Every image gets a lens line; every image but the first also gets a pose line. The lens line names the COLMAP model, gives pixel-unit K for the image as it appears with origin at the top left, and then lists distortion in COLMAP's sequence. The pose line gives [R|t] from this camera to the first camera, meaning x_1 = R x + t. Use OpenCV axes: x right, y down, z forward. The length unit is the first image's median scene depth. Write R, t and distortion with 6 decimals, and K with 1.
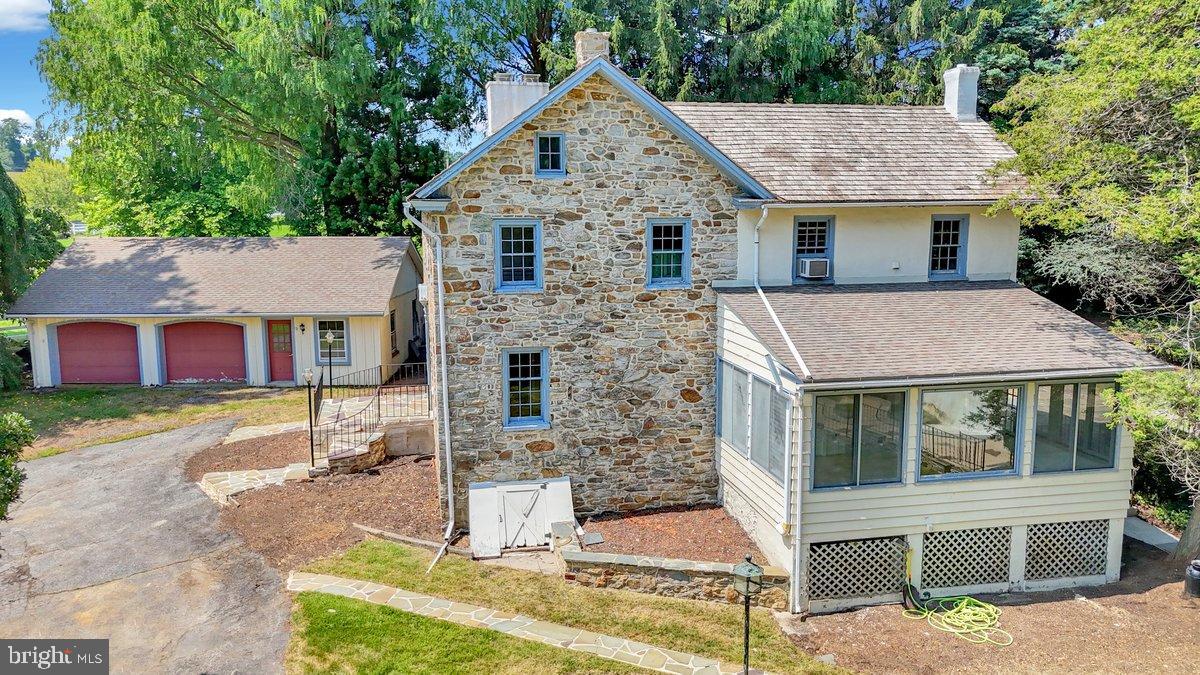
lens RADIAL K [[929.4, 0, 623.7], [0, 929.4, 324.4], [0, 0, 1]] dist [0.047732, -0.043972]
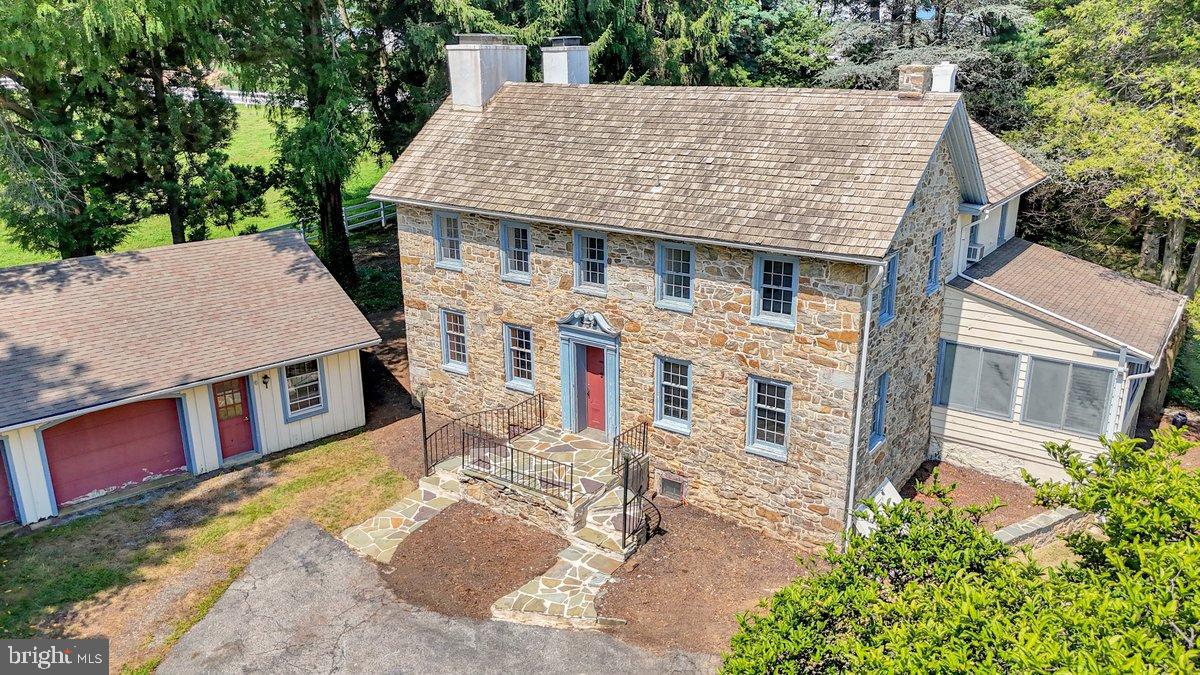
lens RADIAL K [[882.9, 0, 617.6], [0, 882.9, 326.4], [0, 0, 1]] dist [0.049004, -0.018707]
pose [[0.742140, -0.199449, 0.639881, -0.990200], [0.094574, 0.976308, 0.194625, -0.259147], [-0.663539, -0.083923, 0.743420, 0.476841]]
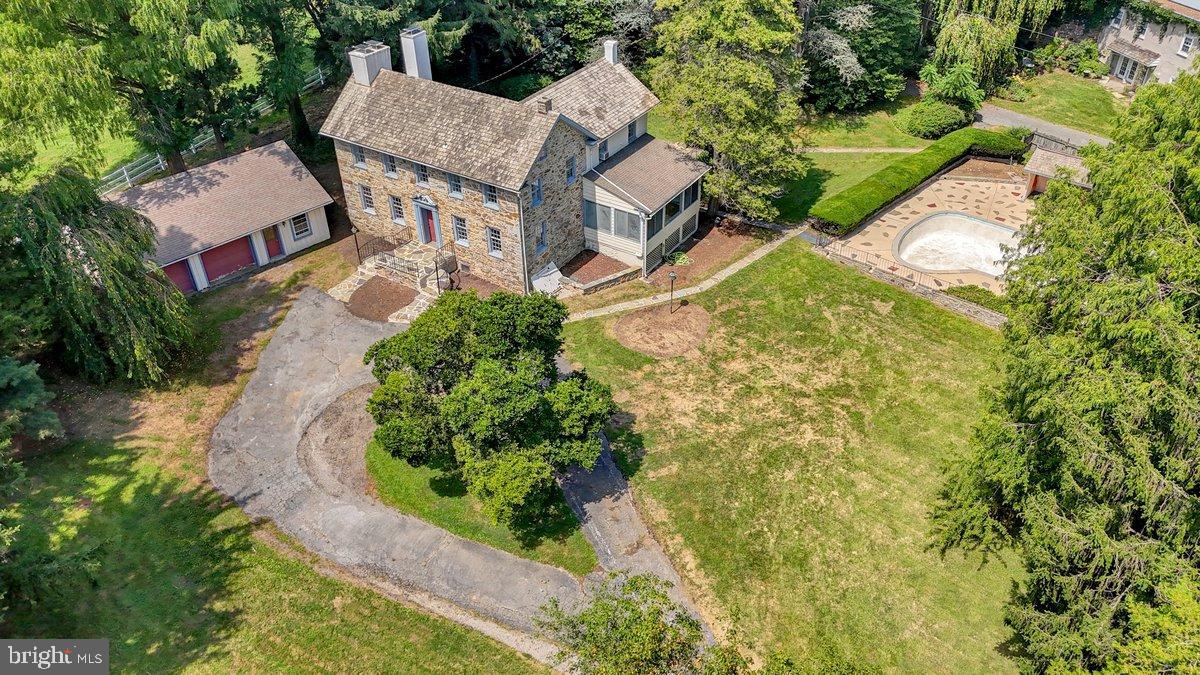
lens RADIAL K [[929.4, 0, 610.5], [0, 929.4, 329.7], [0, 0, 1]] dist [0.047732, -0.043972]
pose [[0.719664, -0.413290, 0.557920, -1.596998], [0.110772, 0.861597, 0.495359, -1.027237], [-0.685429, -0.294690, 0.665841, -0.997666]]
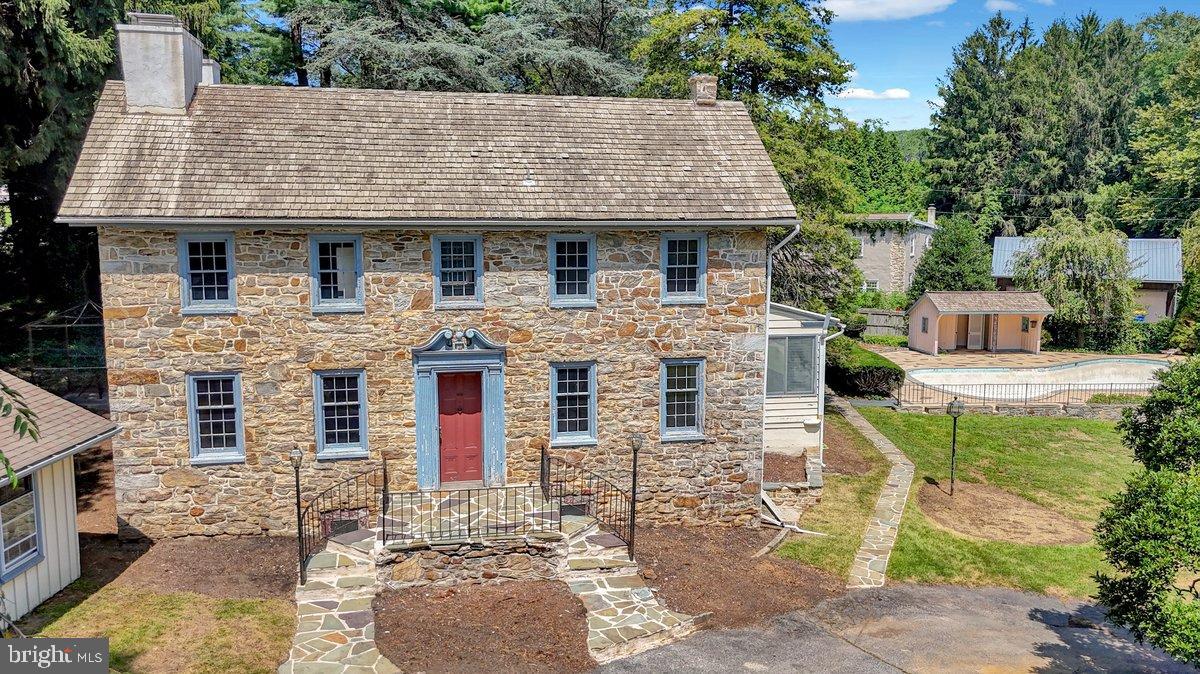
lens RADIAL K [[929.4, 0, 608.0], [0, 929.4, 331.1], [0, 0, 1]] dist [0.047732, -0.043972]
pose [[0.024741, -0.124901, 0.991861, -1.289304], [0.134475, 0.983563, 0.120502, -0.157904], [-0.990608, 0.130399, 0.041131, 1.153723]]
